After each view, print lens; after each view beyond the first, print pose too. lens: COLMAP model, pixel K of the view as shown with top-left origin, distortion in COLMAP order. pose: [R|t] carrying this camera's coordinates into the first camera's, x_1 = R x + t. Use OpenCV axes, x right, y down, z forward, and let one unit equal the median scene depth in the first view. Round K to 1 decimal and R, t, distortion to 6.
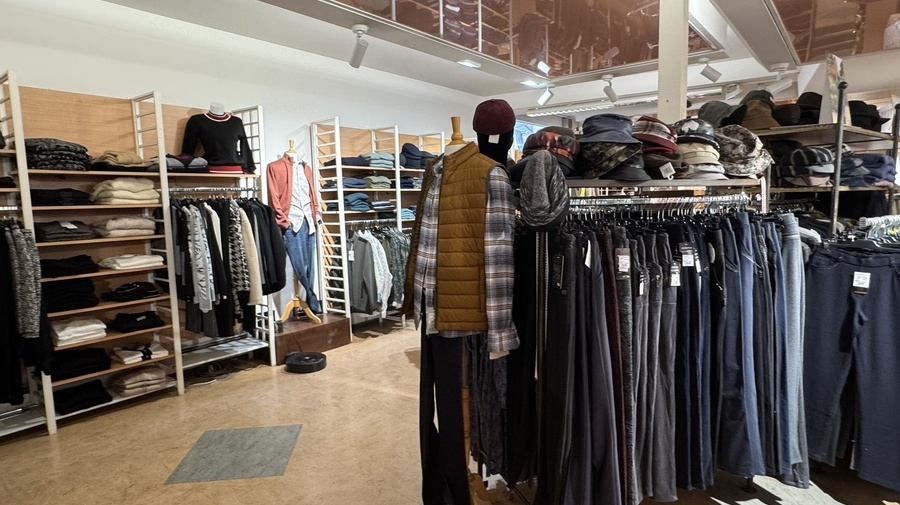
lens RADIAL K [[499.2, 0, 450.0], [0, 499.2, 252.5], [0, 0, 1]] dist [-0.003775, -0.000201]
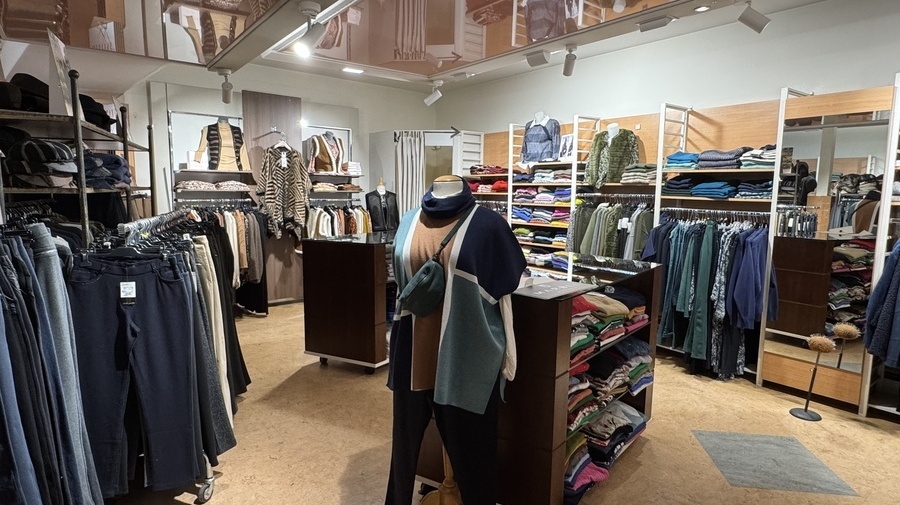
lens RADIAL K [[499.2, 0, 450.0], [0, 499.2, 252.5], [0, 0, 1]] dist [-0.003775, -0.000201]
pose [[0.239493, -0.099415, 0.965795, 0.063542], [0.089491, 0.992770, 0.080000, -0.031791], [-0.966765, 0.067271, 0.246658, 0.156768]]
